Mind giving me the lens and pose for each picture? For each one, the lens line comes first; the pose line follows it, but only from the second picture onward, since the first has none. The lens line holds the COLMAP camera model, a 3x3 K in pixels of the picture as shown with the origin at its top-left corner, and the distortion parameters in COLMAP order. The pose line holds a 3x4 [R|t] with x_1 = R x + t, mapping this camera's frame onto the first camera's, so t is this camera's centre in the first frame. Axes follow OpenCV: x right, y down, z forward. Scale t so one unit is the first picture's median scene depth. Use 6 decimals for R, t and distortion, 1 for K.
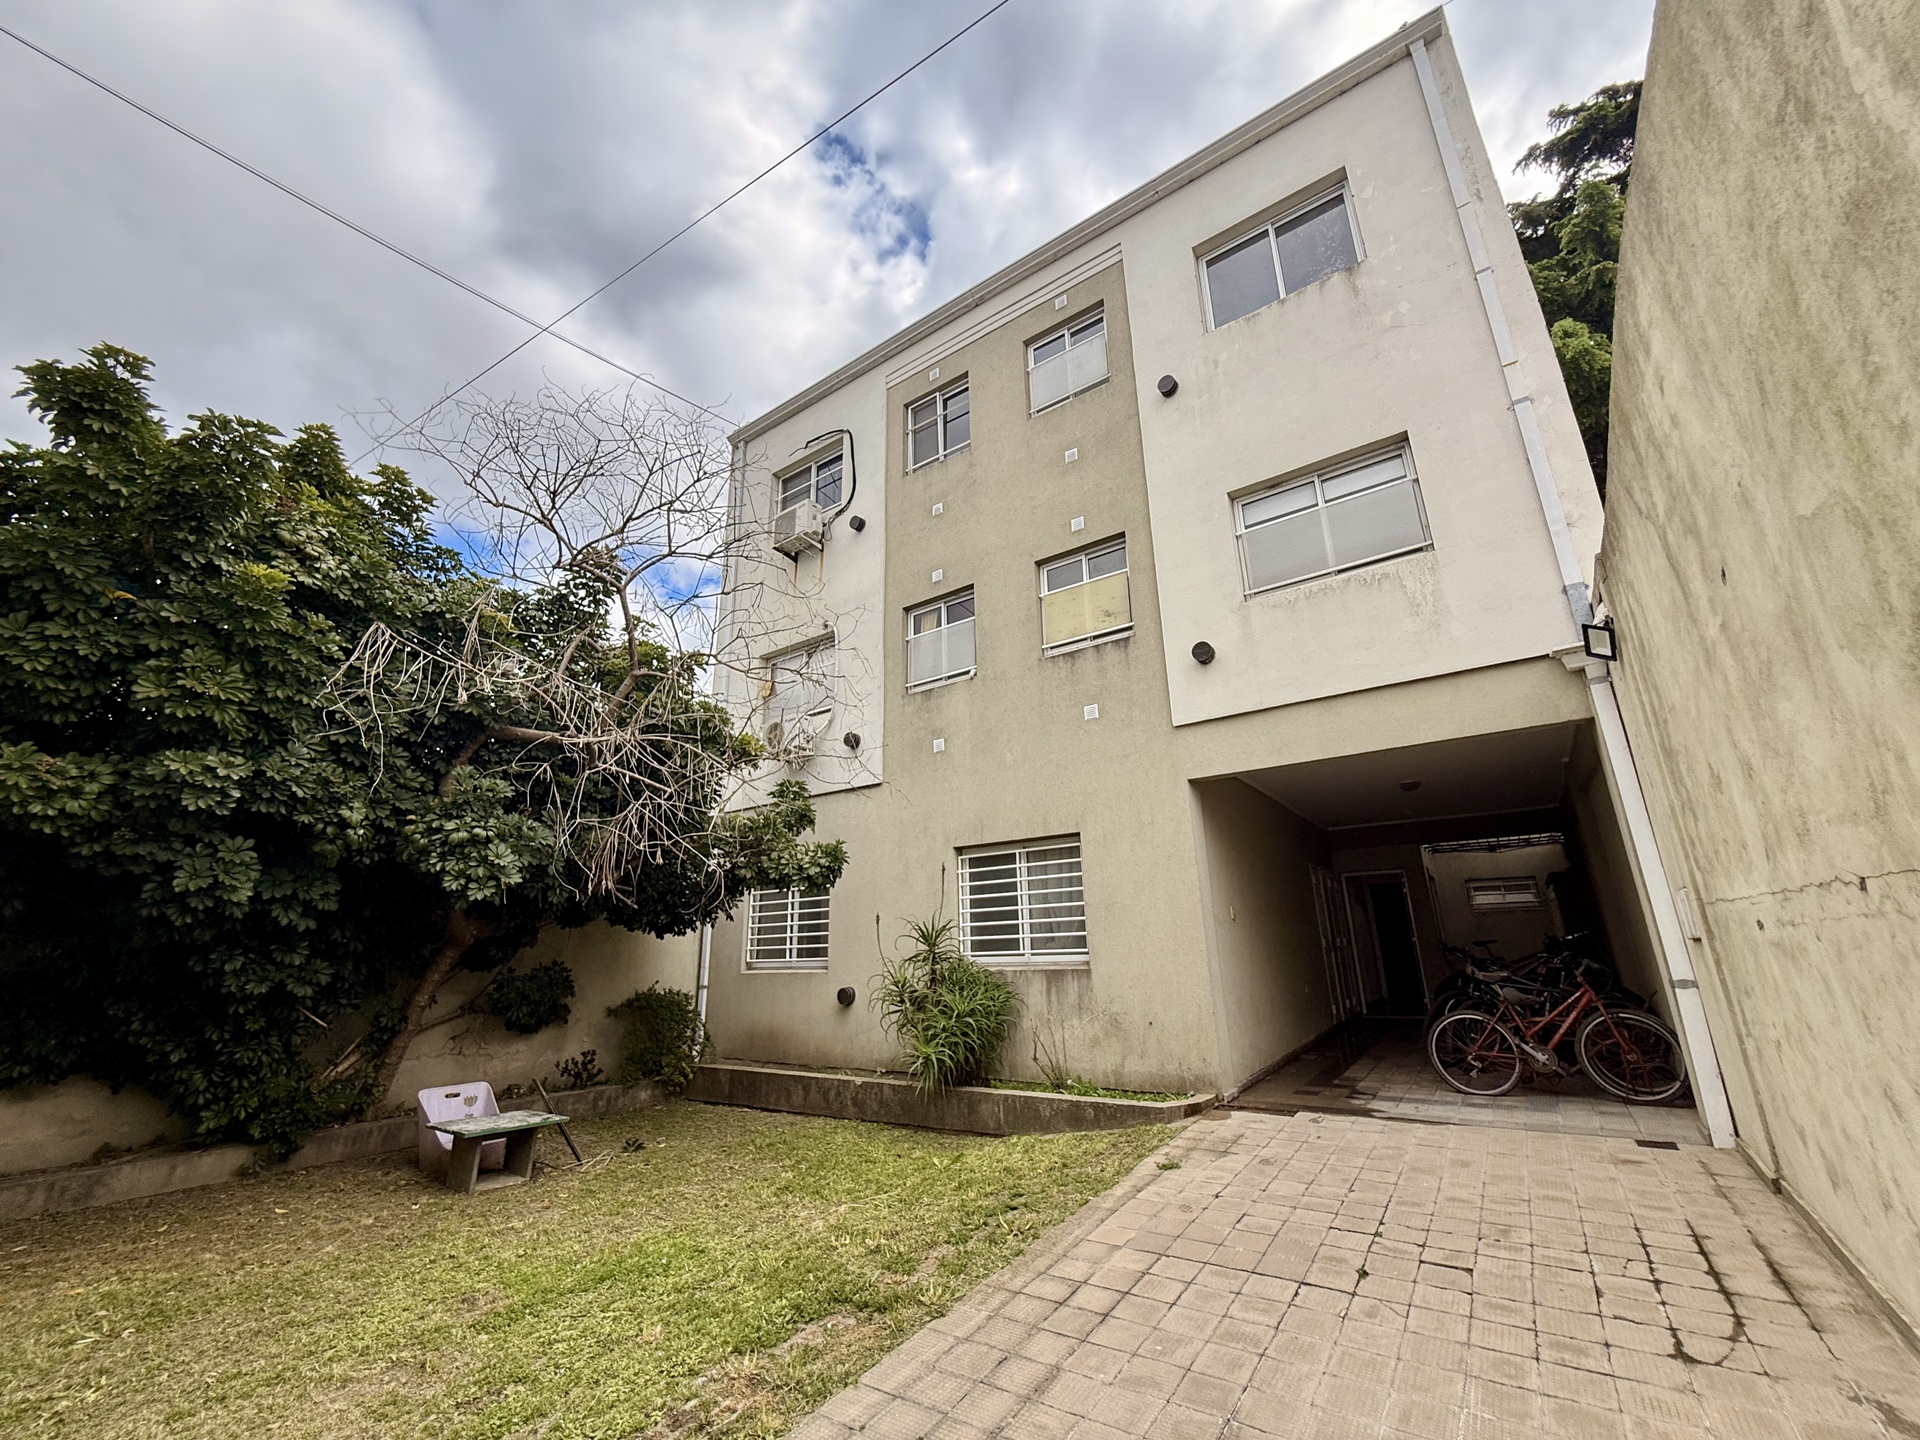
lens RADIAL K [[764.7, 0, 960.8], [0, 764.7, 719.6], [0, 0, 1]] dist [-0.000604, 0.000336]
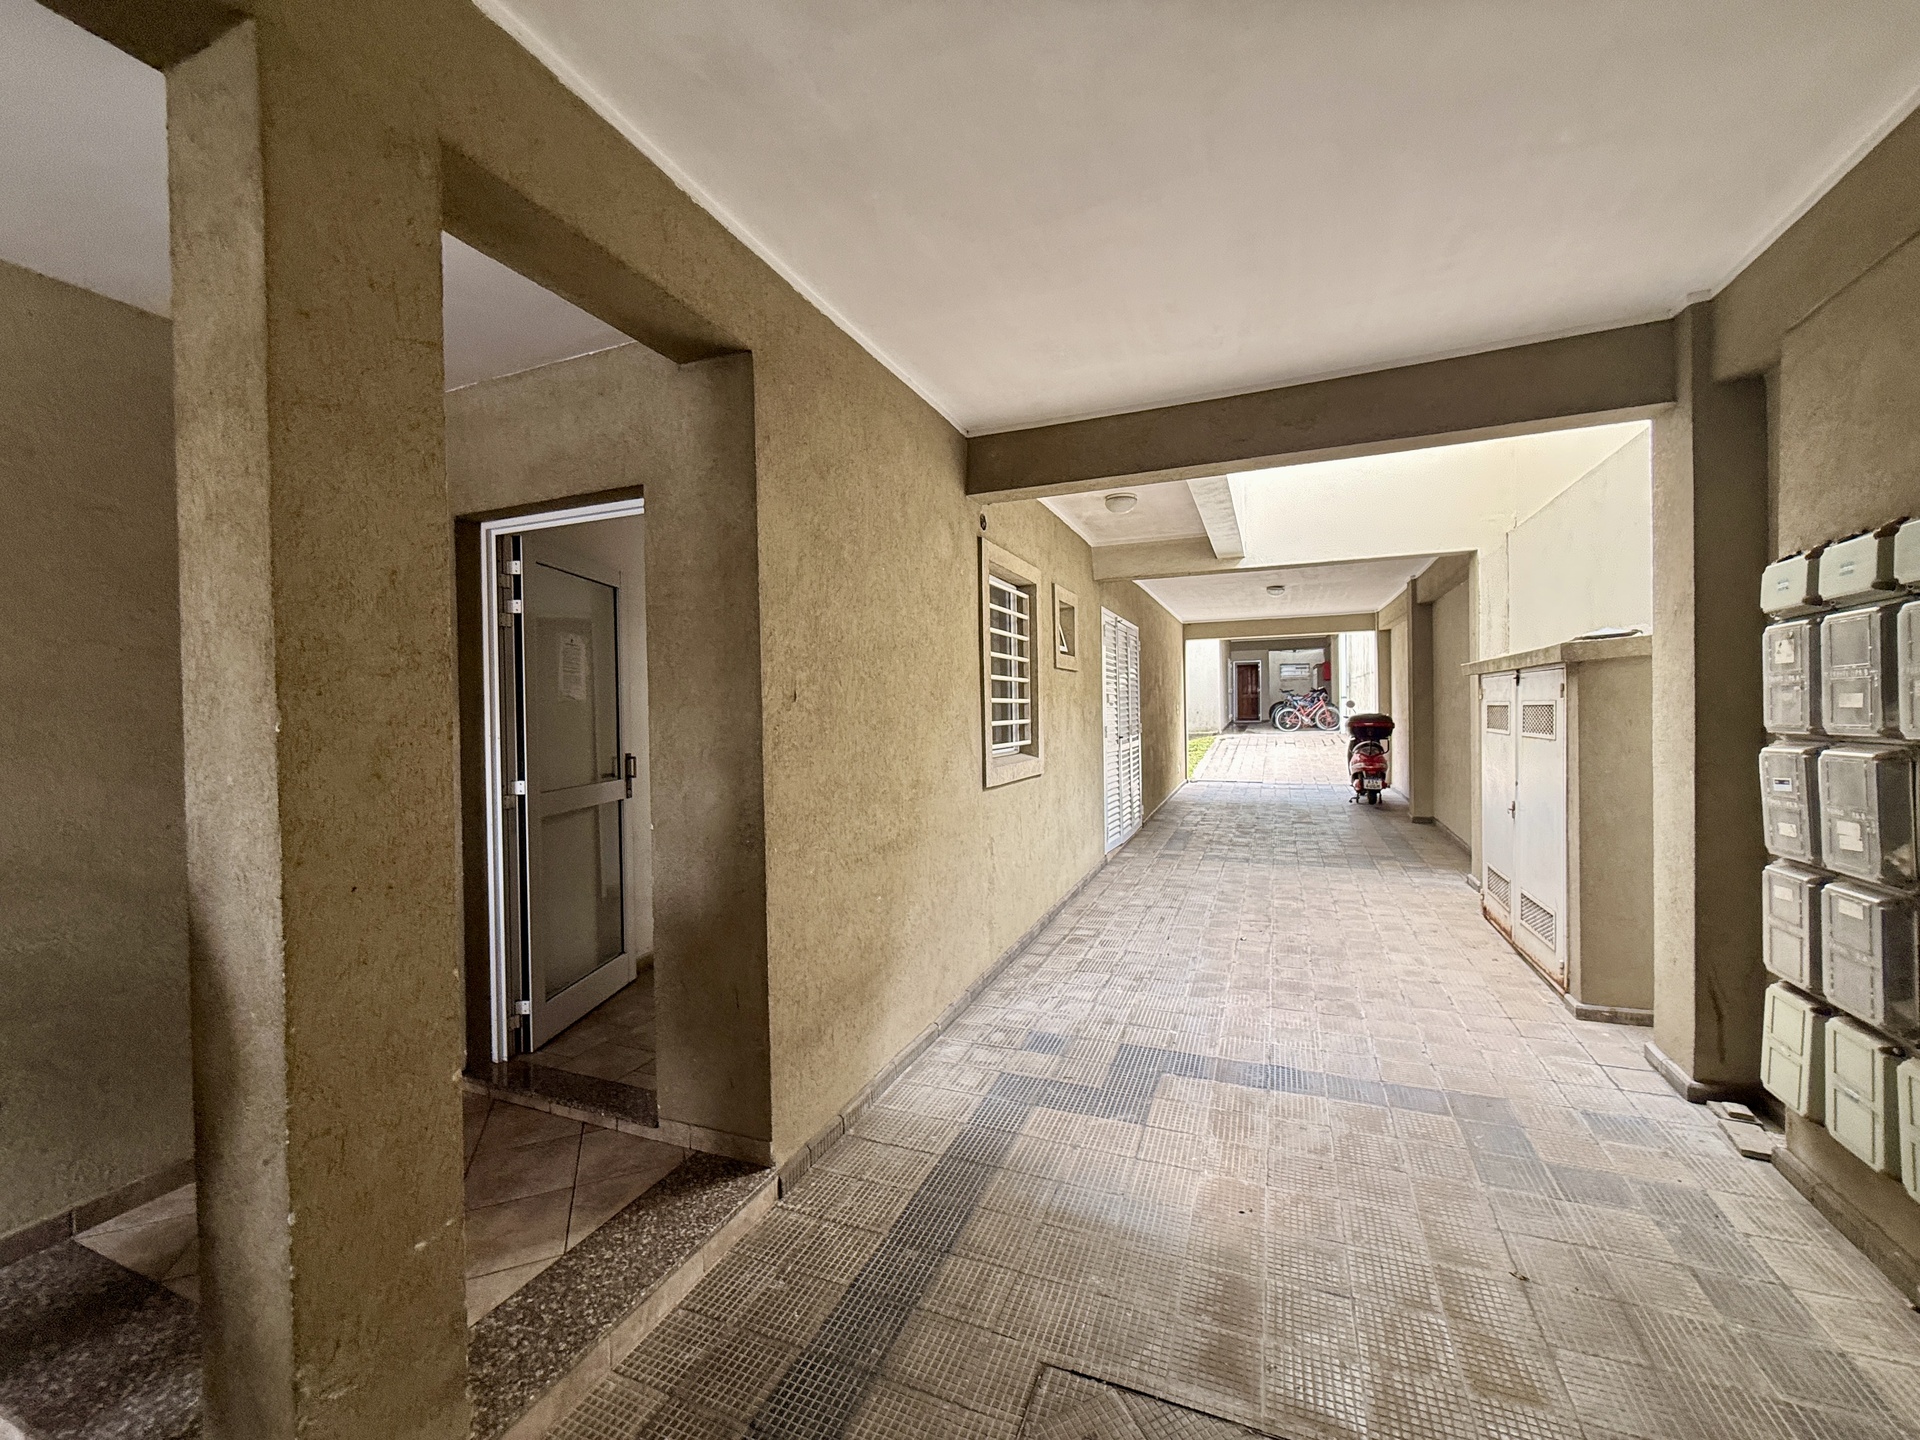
lens RADIAL K [[764.7, 0, 960.2], [0, 764.7, 717.8], [0, 0, 1]] dist [-0.000604, 0.000336]
pose [[0.974295, 0.003555, 0.225250, -0.816936], [-0.070576, 0.954357, 0.290211, -0.240537], [-0.213937, -0.298648, 0.930075, -0.991723]]
